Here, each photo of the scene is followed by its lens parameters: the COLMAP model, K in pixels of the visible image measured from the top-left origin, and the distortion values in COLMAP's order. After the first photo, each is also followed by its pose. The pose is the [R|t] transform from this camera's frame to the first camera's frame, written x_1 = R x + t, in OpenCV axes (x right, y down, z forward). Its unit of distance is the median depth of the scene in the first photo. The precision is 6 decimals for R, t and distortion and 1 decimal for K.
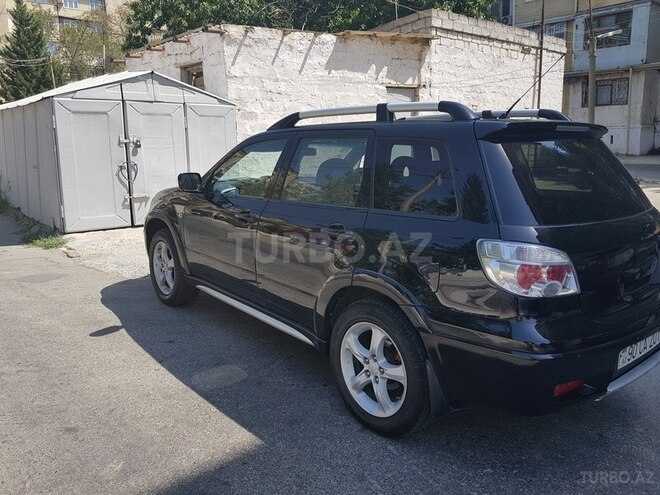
lens RADIAL K [[555.5, 0, 386.1], [0, 555.5, 246.7], [0, 0, 1]] dist [0.002932, -0.005604]
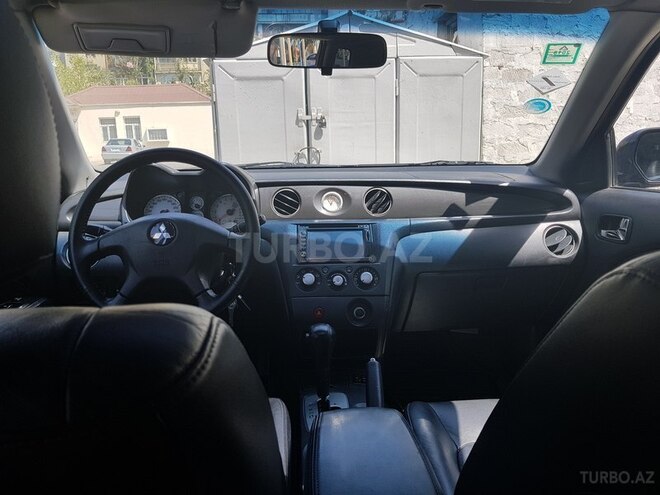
lens RADIAL K [[576.2, 0, 330.0], [0, 576.2, 247.5], [0, 0, 1]] dist [0.083323, -0.229916]
pose [[0.773808, 0.094704, -0.626301, 0.020436], [-0.094568, 0.994951, 0.033607, -0.044350], [0.626321, 0.033223, 0.778857, 0.369776]]
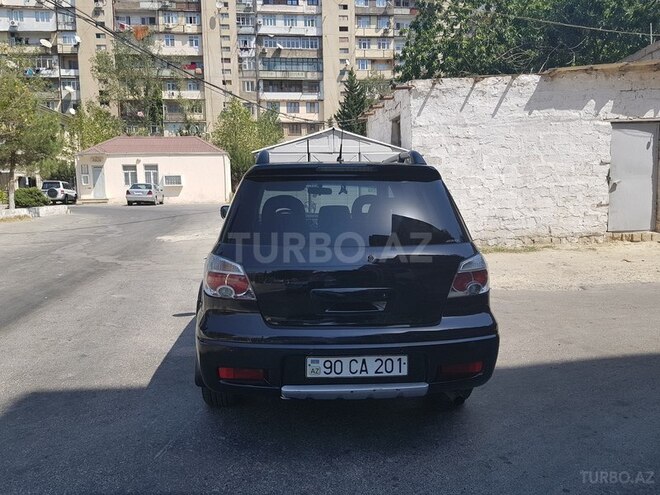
lens RADIAL K [[576.2, 0, 330.0], [0, 576.2, 247.5], [0, 0, 1]] dist [0.083323, -0.229916]
pose [[0.780553, 0.060838, -0.622122, 0.314155], [-0.110394, 0.993025, -0.041398, -0.000014], [0.615264, 0.100992, 0.781825, 0.019991]]
